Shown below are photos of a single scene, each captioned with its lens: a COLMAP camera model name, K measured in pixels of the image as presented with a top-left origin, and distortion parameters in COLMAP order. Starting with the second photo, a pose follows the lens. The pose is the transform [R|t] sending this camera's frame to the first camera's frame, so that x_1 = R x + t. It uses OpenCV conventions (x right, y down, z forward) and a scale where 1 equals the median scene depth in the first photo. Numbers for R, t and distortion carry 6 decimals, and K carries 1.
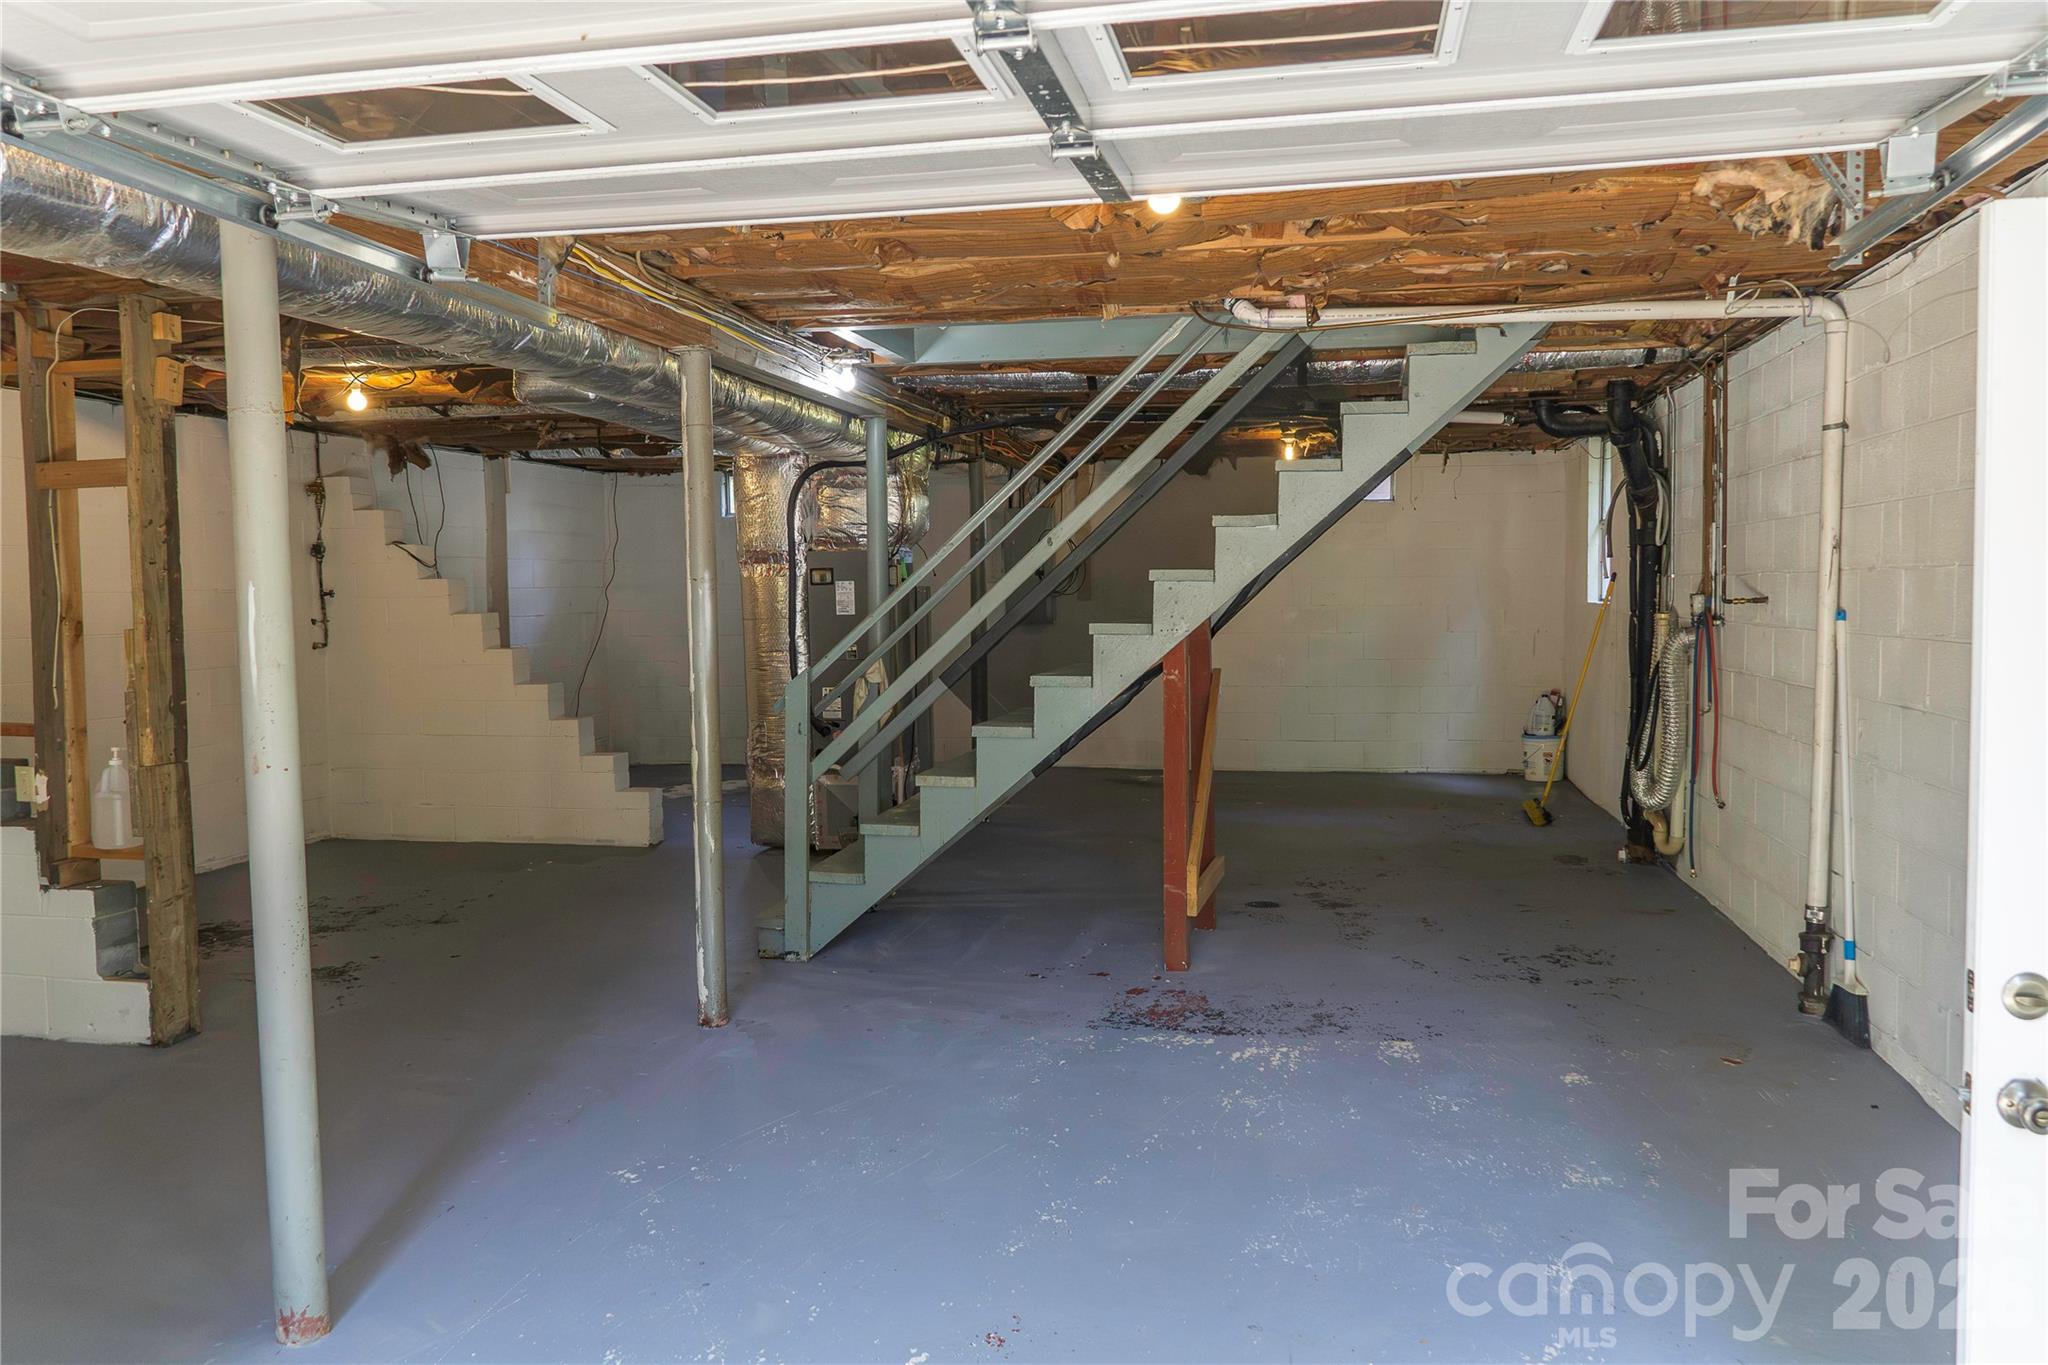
lens RADIAL K [[1568.5, 0, 1020.8], [0, 1568.5, 690.0], [0, 0, 1]] dist [-0.004023, -0.004627]
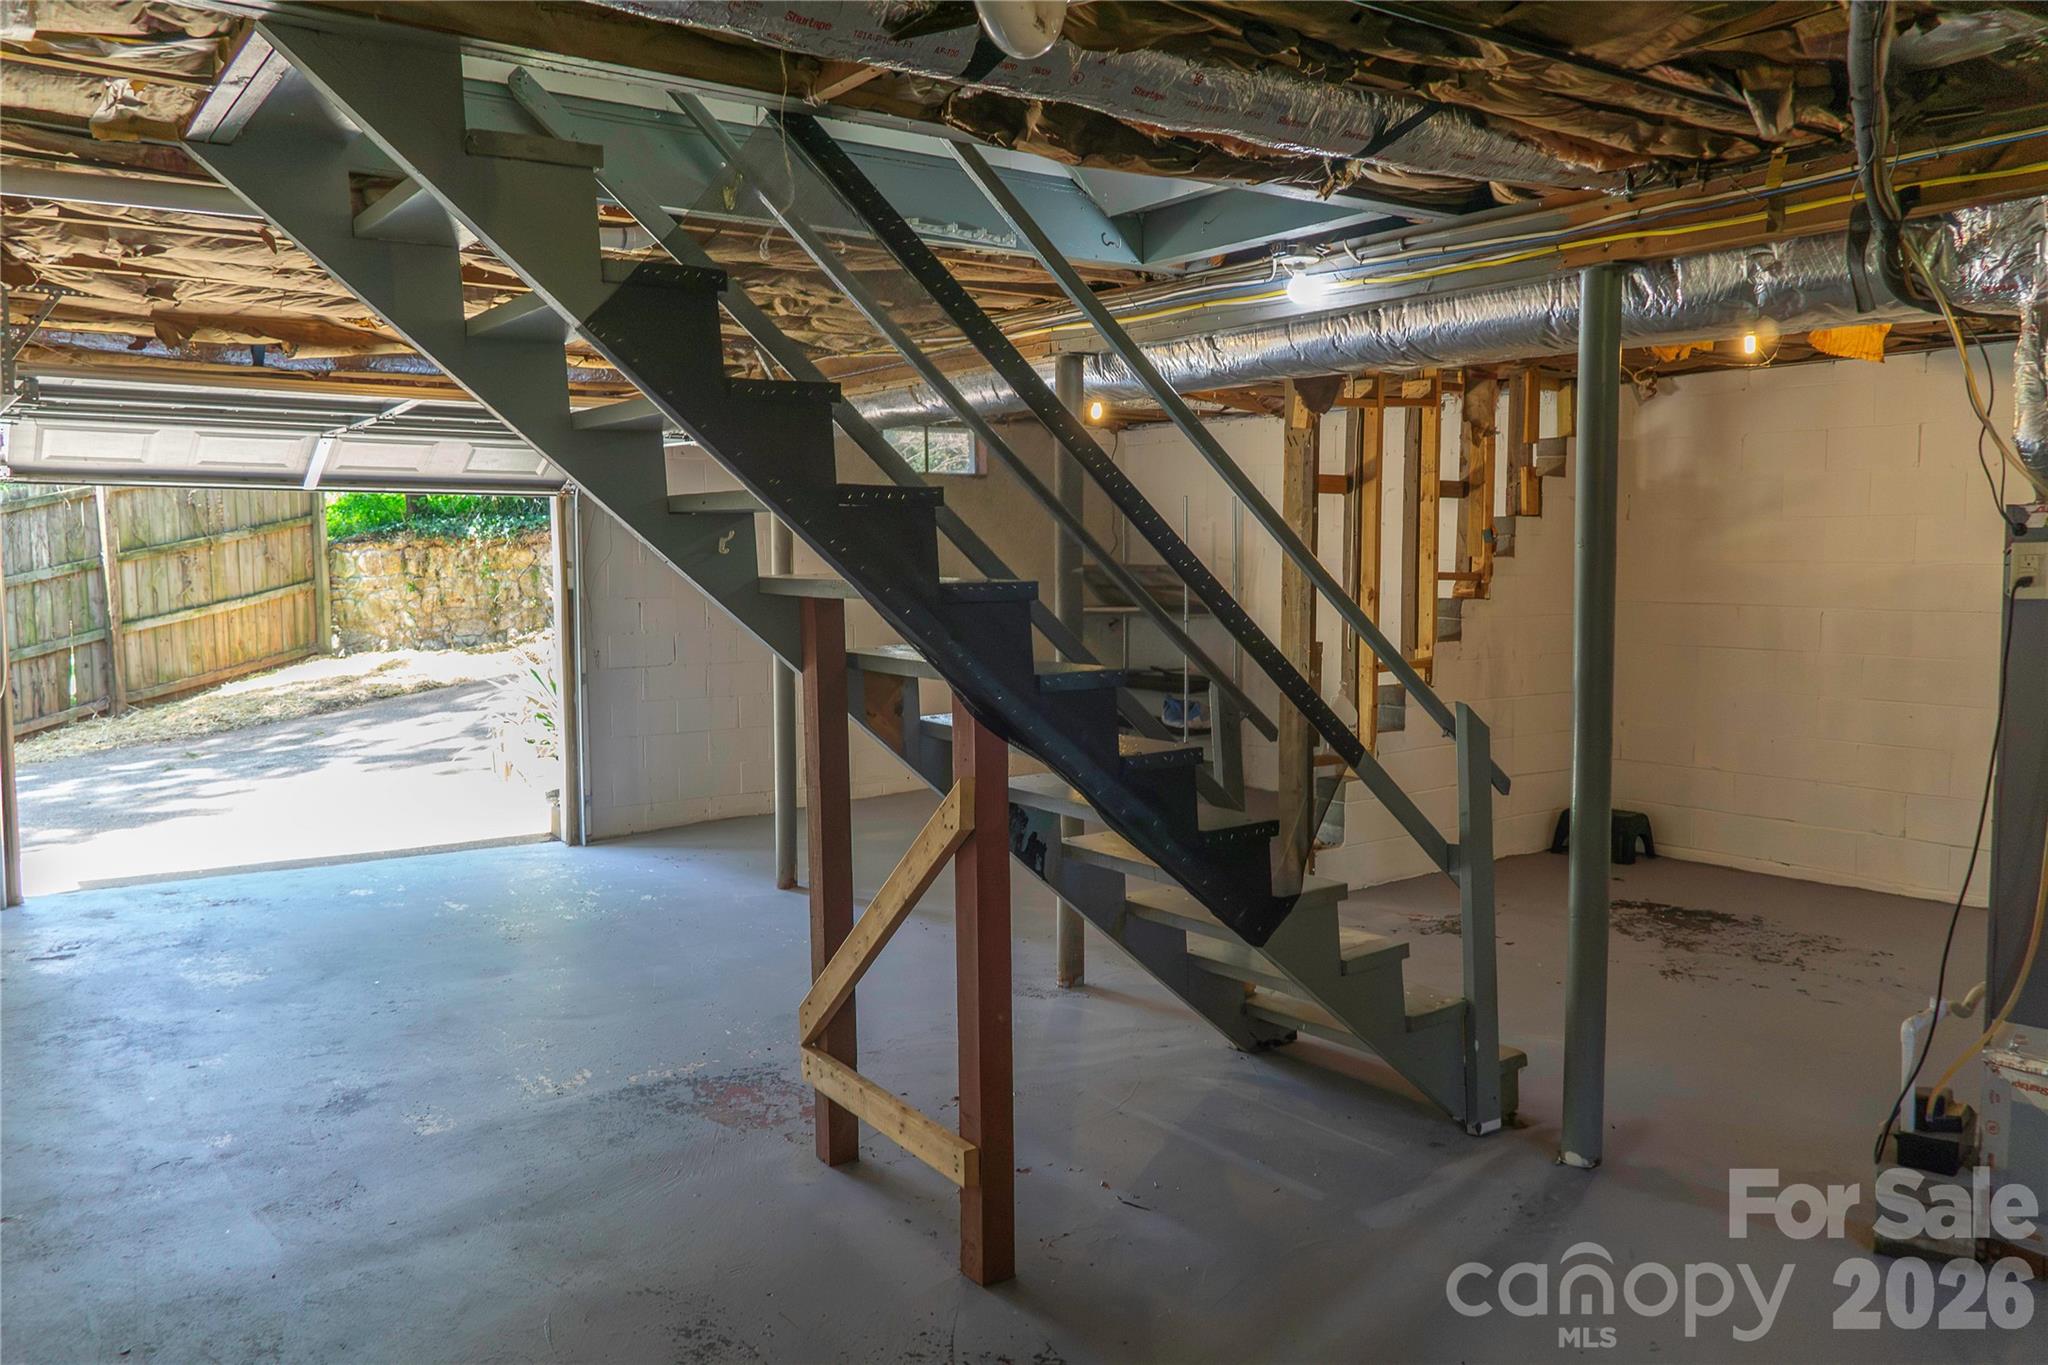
lens RADIAL K [[1568.5, 0, 1020.8], [0, 1568.5, 690.0], [0, 0, 1]] dist [-0.004023, -0.004627]
pose [[-0.688512, 0.075890, -0.721243, 0.585323], [-0.031983, 0.990365, 0.134738, -0.130535], [0.724520, 0.115836, -0.679451, 1.685939]]
